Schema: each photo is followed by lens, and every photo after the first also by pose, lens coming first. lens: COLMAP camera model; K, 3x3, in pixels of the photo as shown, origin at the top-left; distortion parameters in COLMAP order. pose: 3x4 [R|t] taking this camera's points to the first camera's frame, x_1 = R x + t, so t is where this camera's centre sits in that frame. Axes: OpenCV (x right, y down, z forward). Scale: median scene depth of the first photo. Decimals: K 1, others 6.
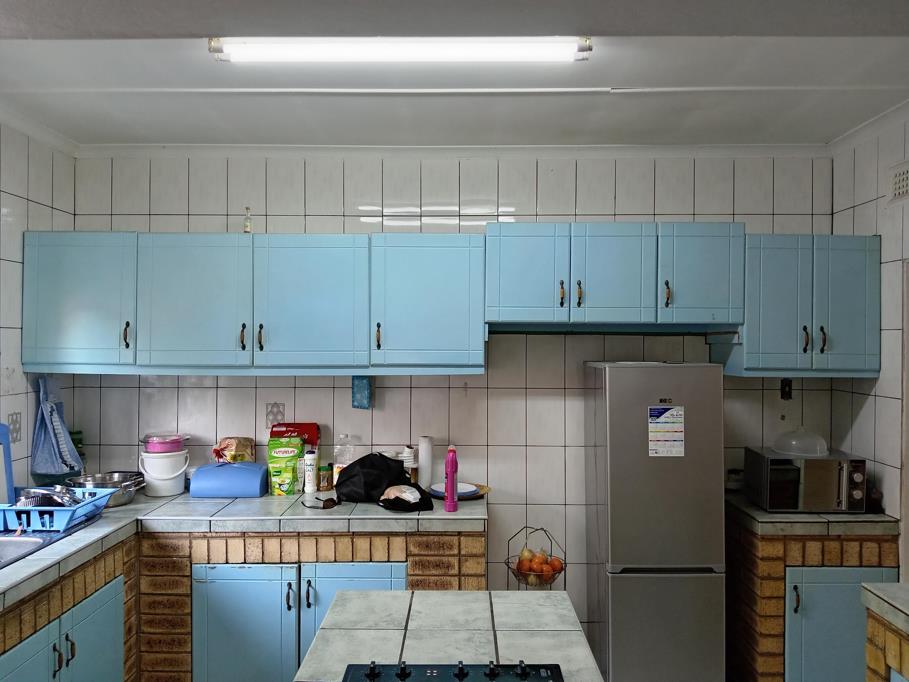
lens RADIAL K [[716.5, 0, 454.5], [0, 716.5, 341.0], [0, 0, 1]] dist [0.003331, -0.008015]
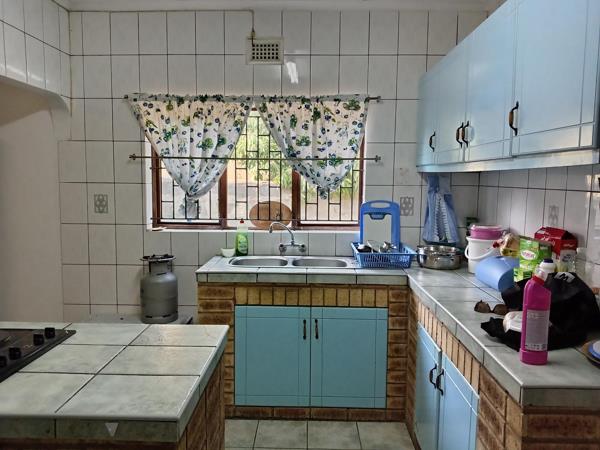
lens RADIAL K [[473.0, 0, 300.0], [0, 473.0, 225.0], [0, 0, 1]] dist [0.003331, -0.008015]
pose [[-0.008601, 0.097770, -0.995172, 0.452374], [-0.007470, 0.995175, 0.097835, 0.062227], [0.999935, 0.008276, -0.007829, 0.791987]]
